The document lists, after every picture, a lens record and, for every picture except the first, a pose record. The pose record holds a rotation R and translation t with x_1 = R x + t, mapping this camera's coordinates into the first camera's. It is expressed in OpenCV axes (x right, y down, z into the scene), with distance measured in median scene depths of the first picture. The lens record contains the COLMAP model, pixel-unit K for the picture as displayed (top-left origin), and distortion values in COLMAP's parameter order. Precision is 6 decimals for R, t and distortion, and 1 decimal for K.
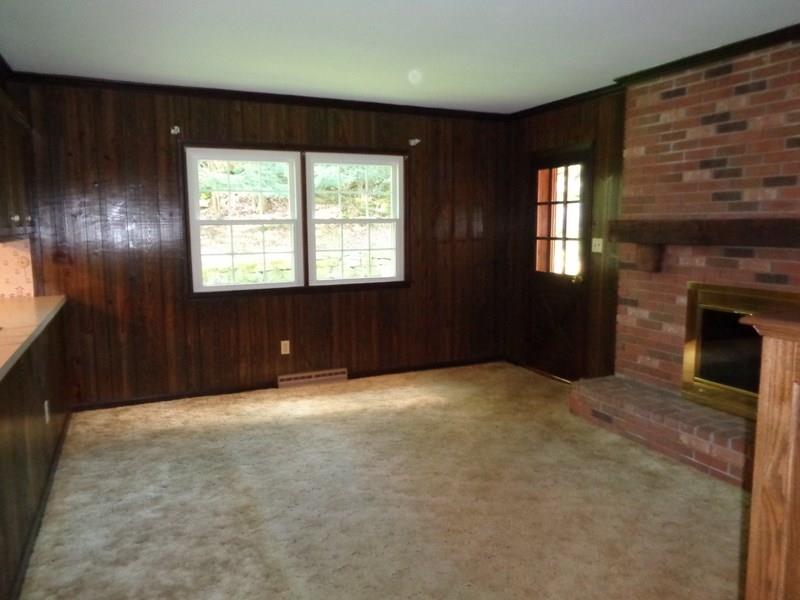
lens RADIAL K [[593.2, 0, 402.5], [0, 593.2, 299.7], [0, 0, 1]] dist [-0.010583, 0.003883]
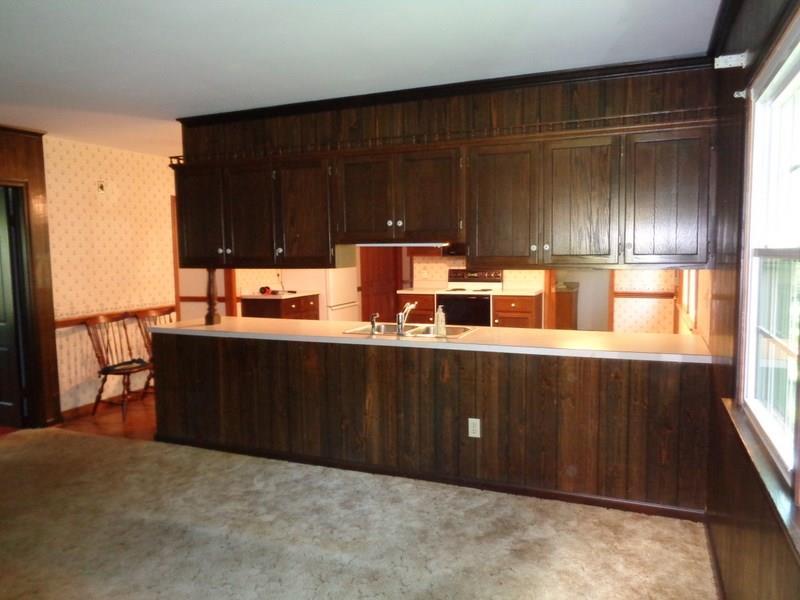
lens RADIAL K [[593.2, 0, 400.3], [0, 593.2, 301.0], [0, 0, 1]] dist [-0.010583, 0.003883]
pose [[-0.733621, 0.072461, -0.675685, 0.165001], [-0.071222, 0.980624, 0.182492, -0.177142], [0.675817, 0.182003, -0.714246, 1.293390]]
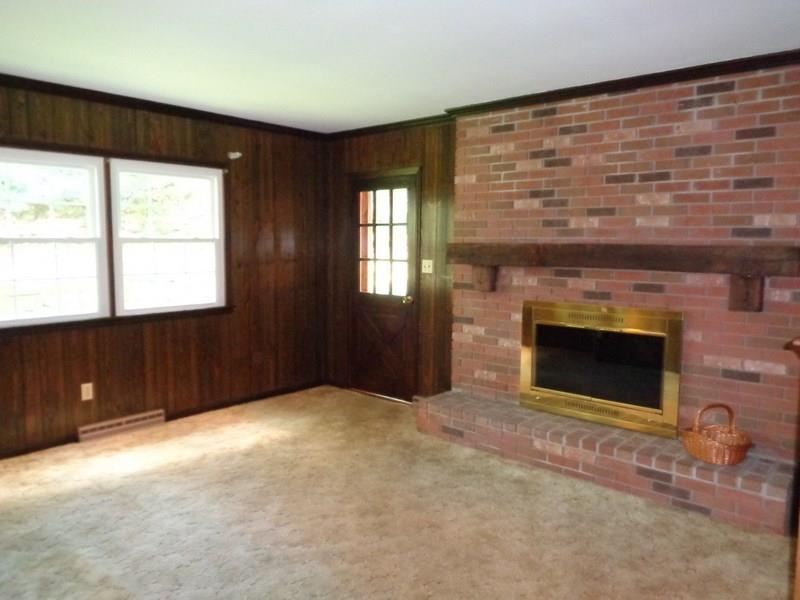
lens RADIAL K [[593.2, 0, 399.6], [0, 593.2, 299.8], [0, 0, 1]] dist [-0.010583, 0.003883]
pose [[0.913273, -0.028377, 0.406359, -0.160823], [0.040819, 0.998925, -0.021983, -0.014379], [-0.405298, 0.036664, 0.913449, 0.081064]]
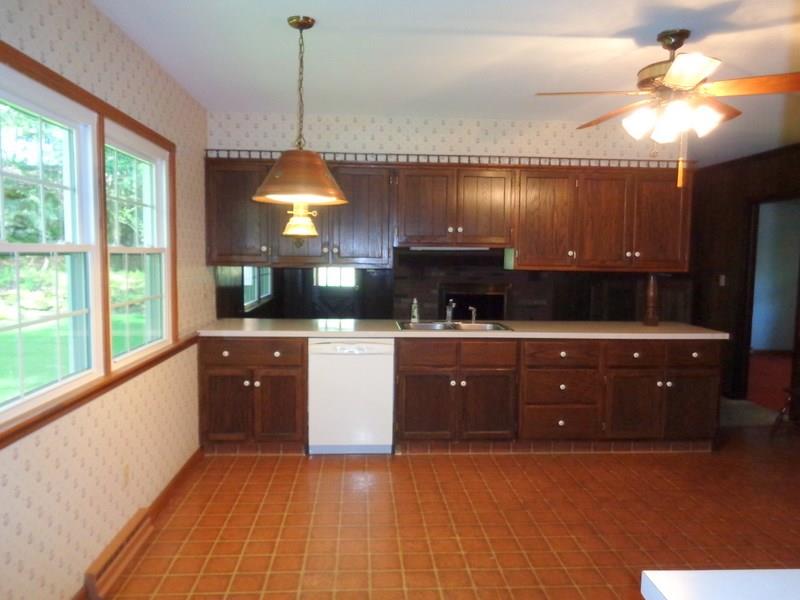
lens RADIAL K [[593.2, 0, 399.3], [0, 593.2, 299.1], [0, 0, 1]] dist [-0.010583, 0.003883]
pose [[0.360764, -0.063441, 0.930497, -1.539480], [0.104850, 0.994118, 0.027127, -0.043196], [-0.926745, 0.087776, 0.365294, 0.302067]]
